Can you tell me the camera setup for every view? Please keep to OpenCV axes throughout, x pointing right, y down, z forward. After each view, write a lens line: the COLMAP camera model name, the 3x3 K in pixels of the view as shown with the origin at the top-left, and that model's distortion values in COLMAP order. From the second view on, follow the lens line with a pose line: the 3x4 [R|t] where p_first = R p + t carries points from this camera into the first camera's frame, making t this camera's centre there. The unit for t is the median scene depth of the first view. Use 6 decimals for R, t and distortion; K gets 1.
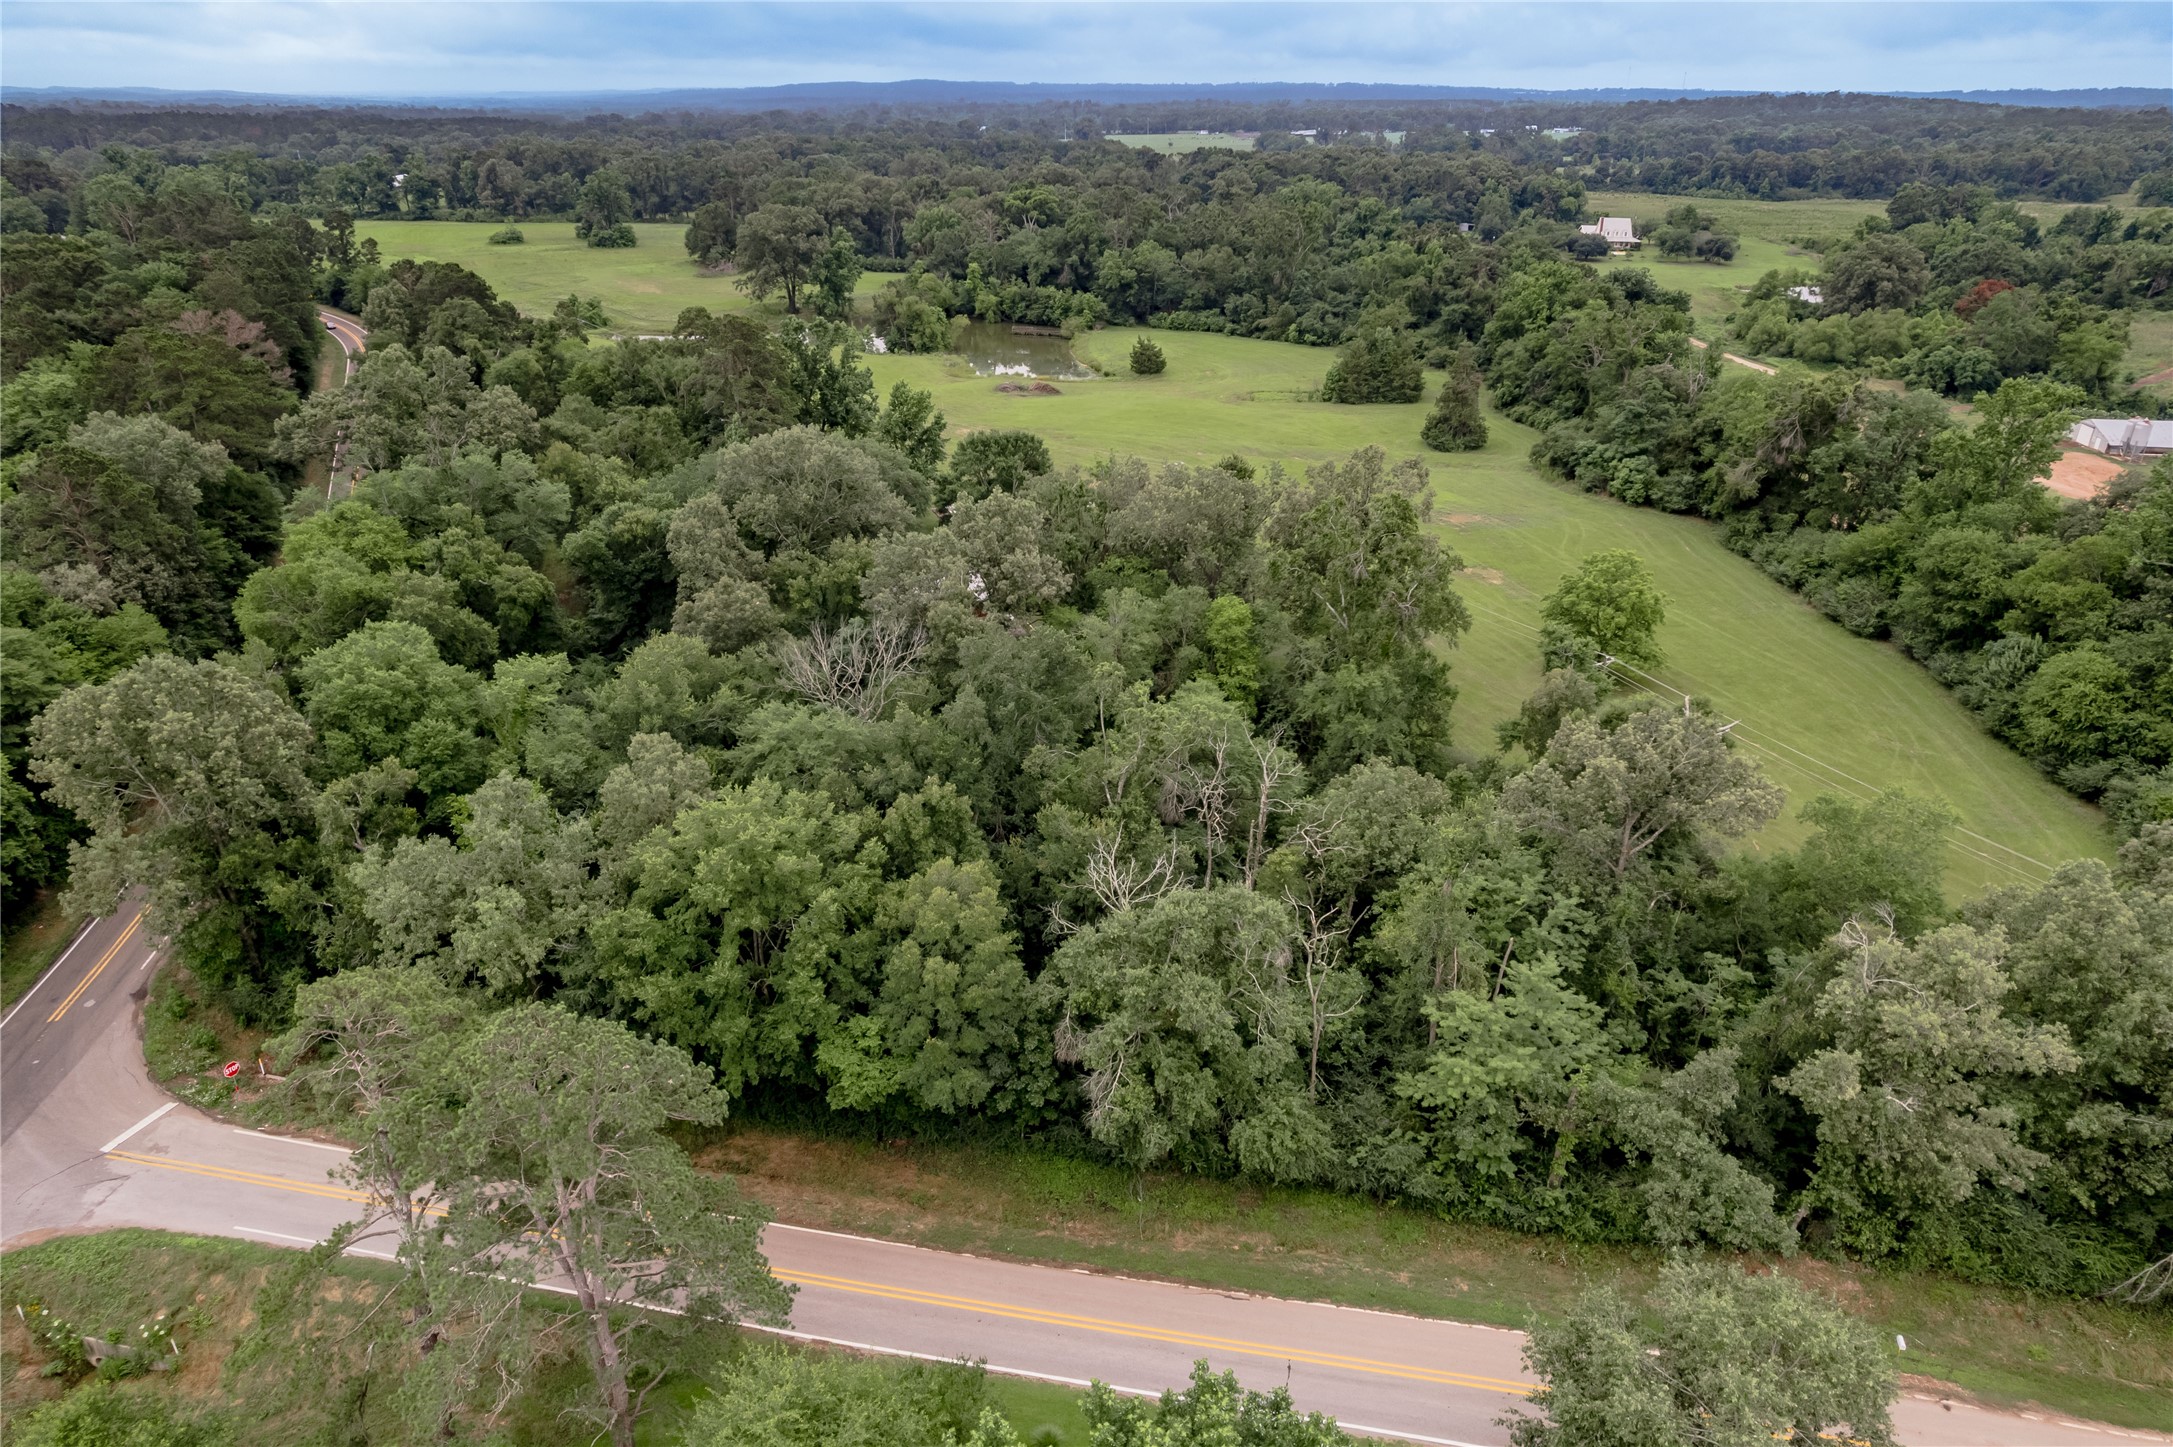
lens RADIAL K [[1403.4, 0, 1096.5], [0, 1403.4, 719.3], [0, 0, 1]] dist [-0.077519, 0.069019]
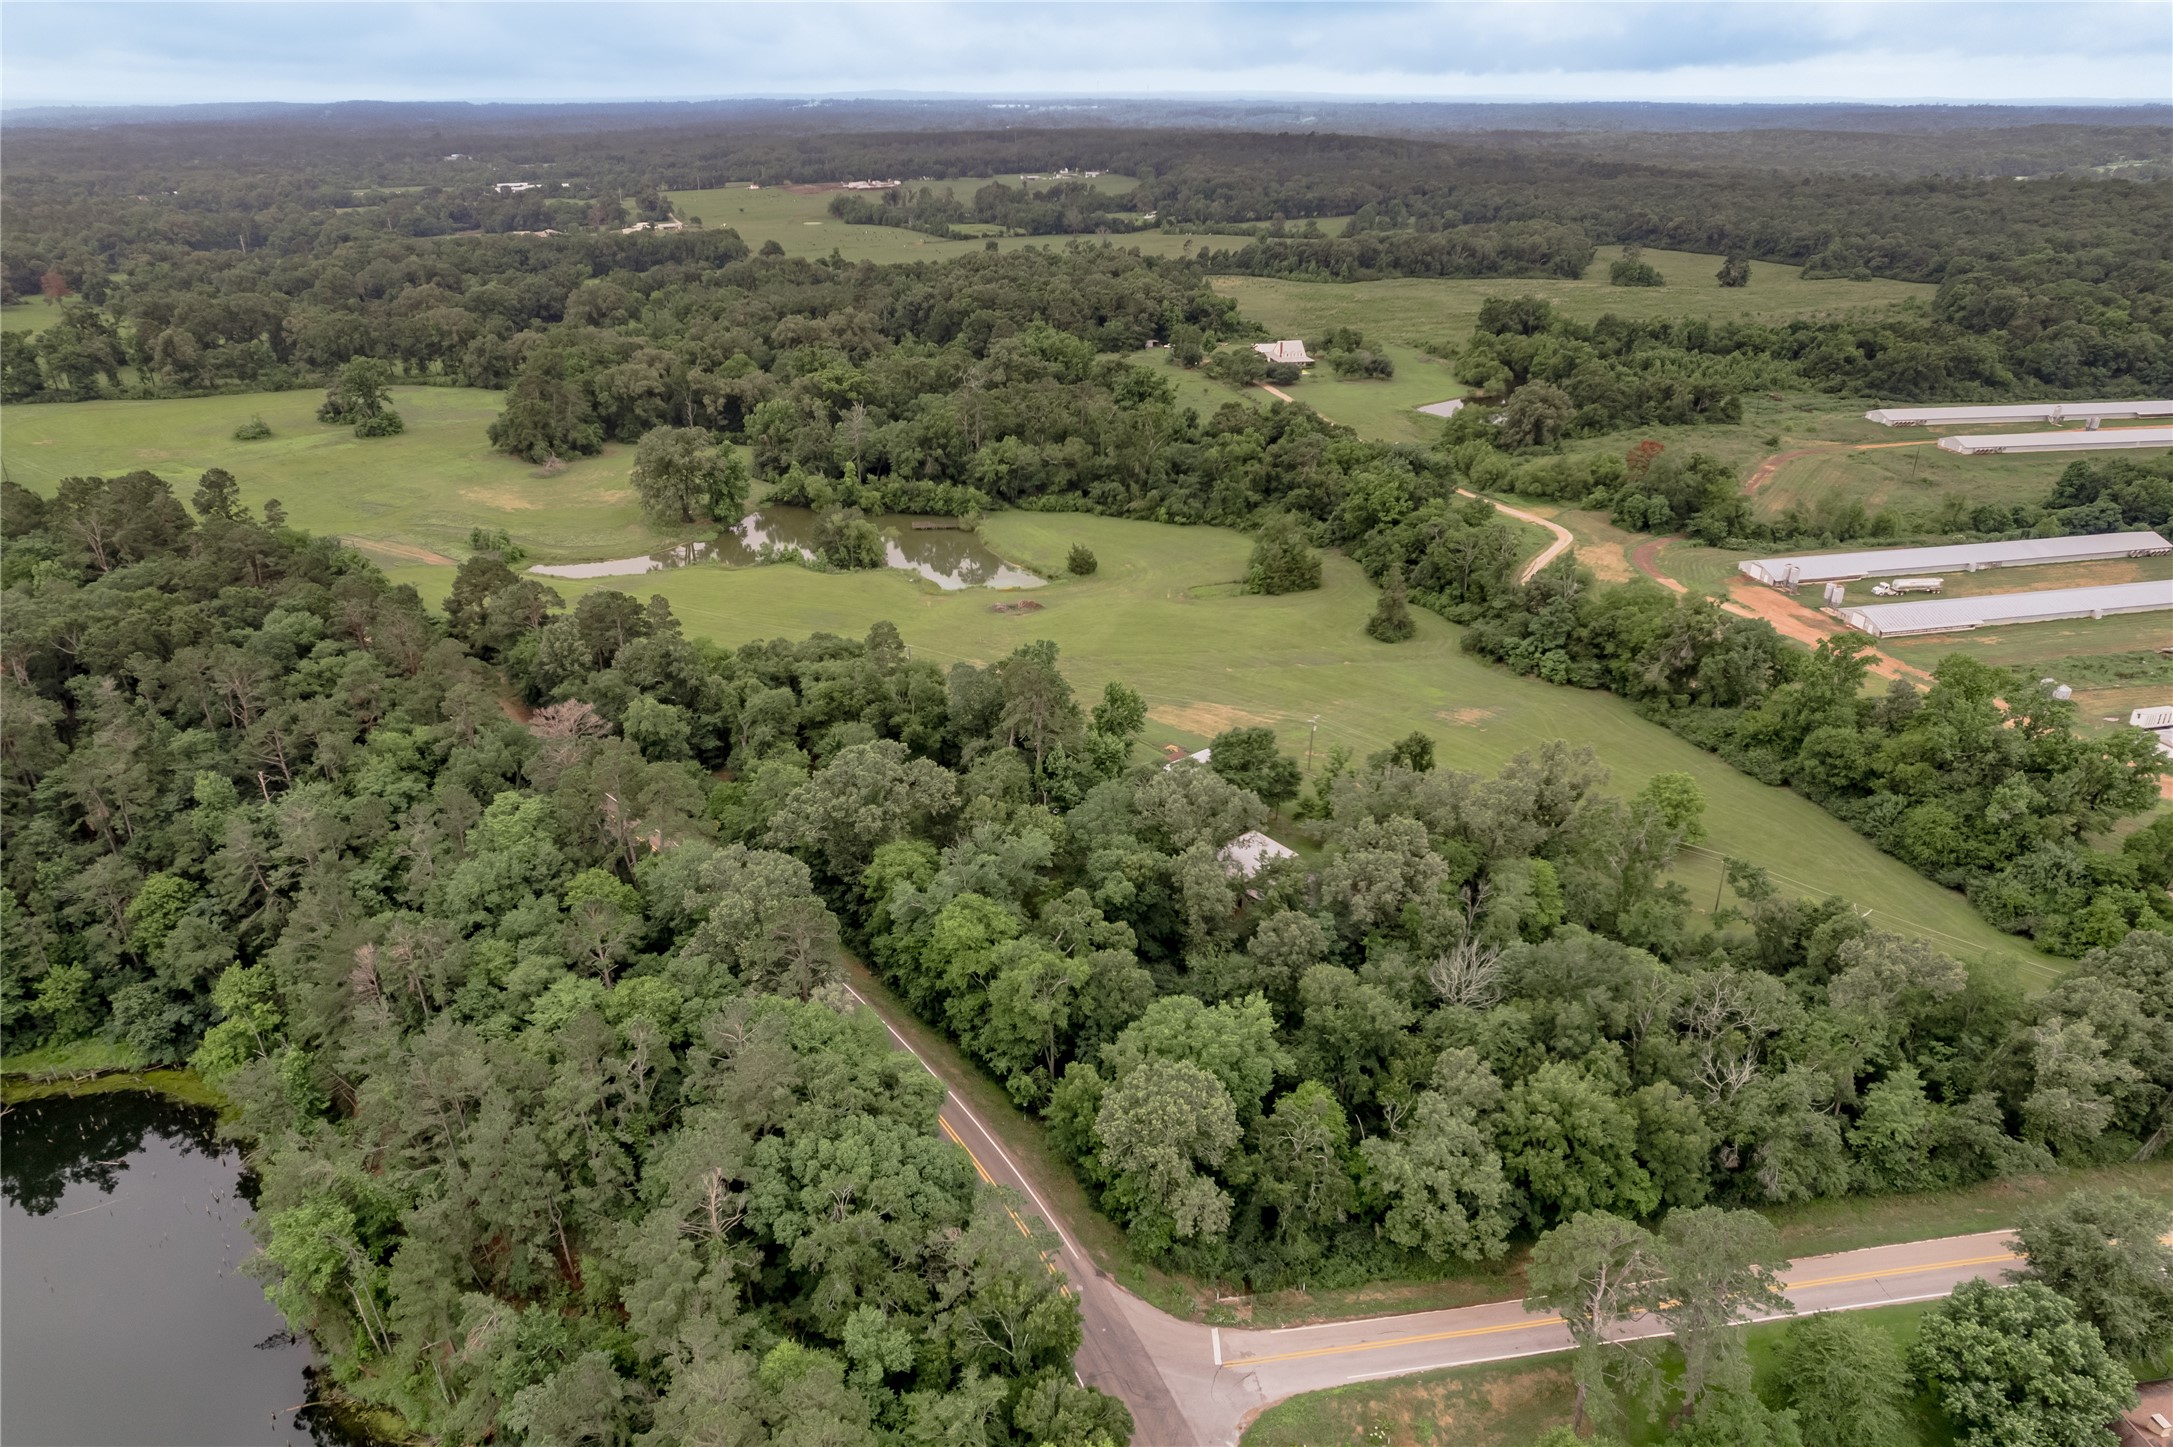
lens RADIAL K [[1403.4, 0, 1091.2], [0, 1403.4, 723.1], [0, 0, 1]] dist [-0.077519, 0.069019]
pose [[0.939891, -0.148234, 0.307622, -0.300155], [0.148120, 0.988682, 0.023860, -0.124211], [-0.307677, 0.023139, 0.951210, -0.138530]]
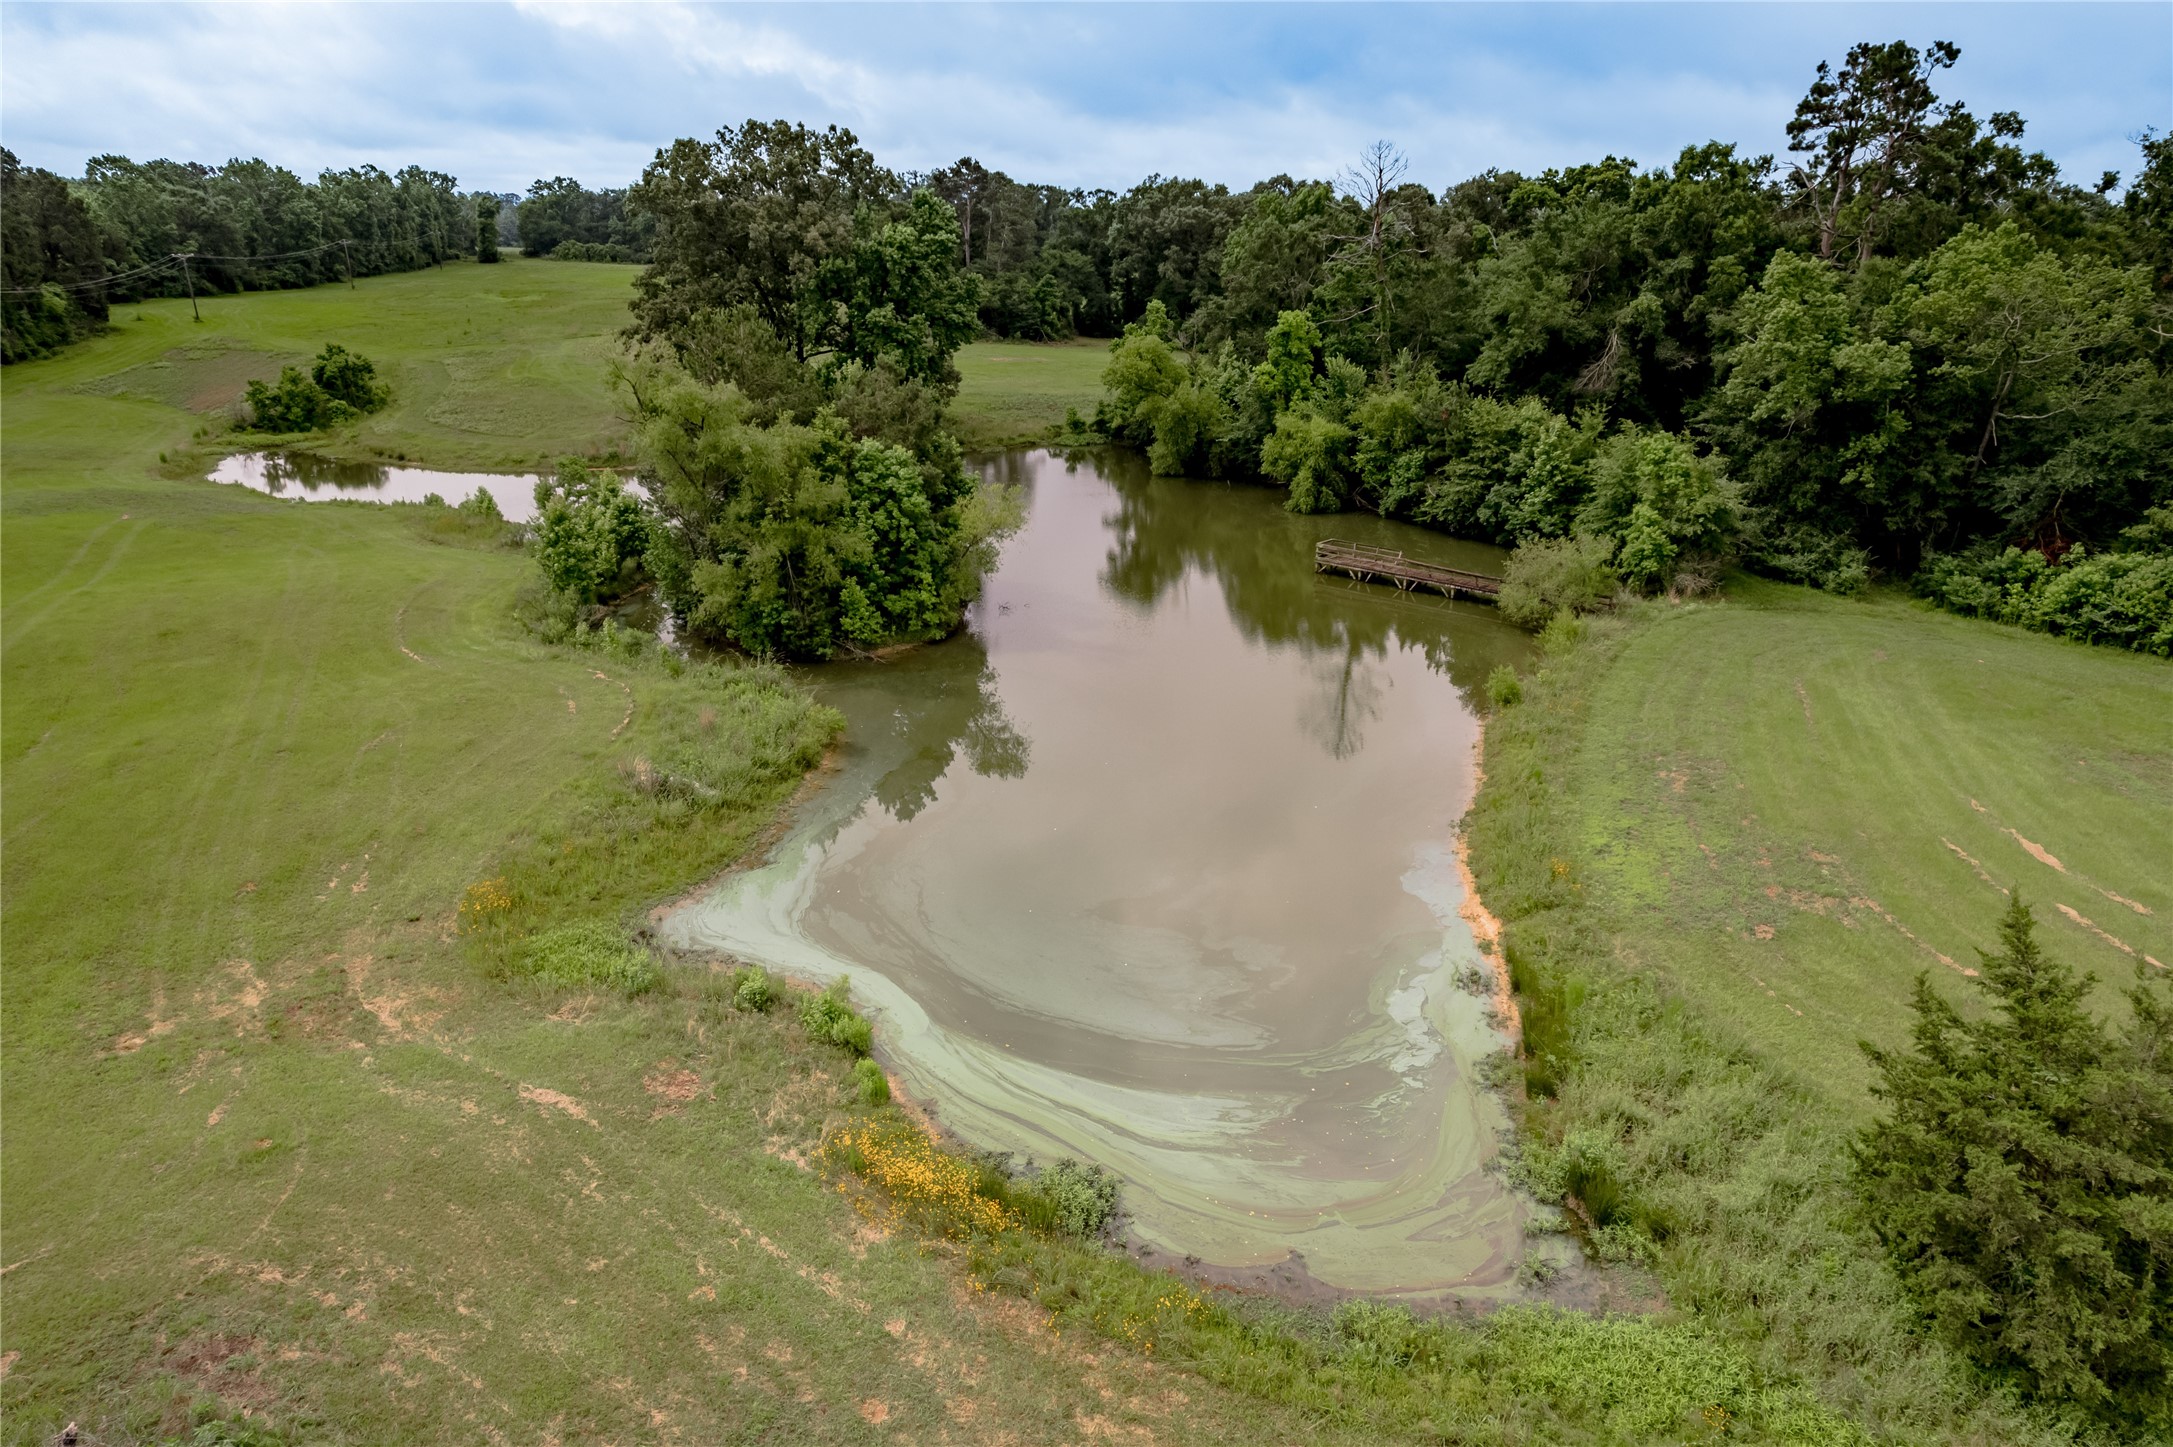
lens RADIAL K [[1403.4, 0, 1073.6], [0, 1403.4, 717.0], [0, 0, 1]] dist [-0.077519, 0.069019]
pose [[0.894051, 0.154678, -0.420413, 0.010035], [-0.191067, 0.980518, -0.045574, -0.230545], [0.405173, 0.121072, 0.906188, 0.758564]]
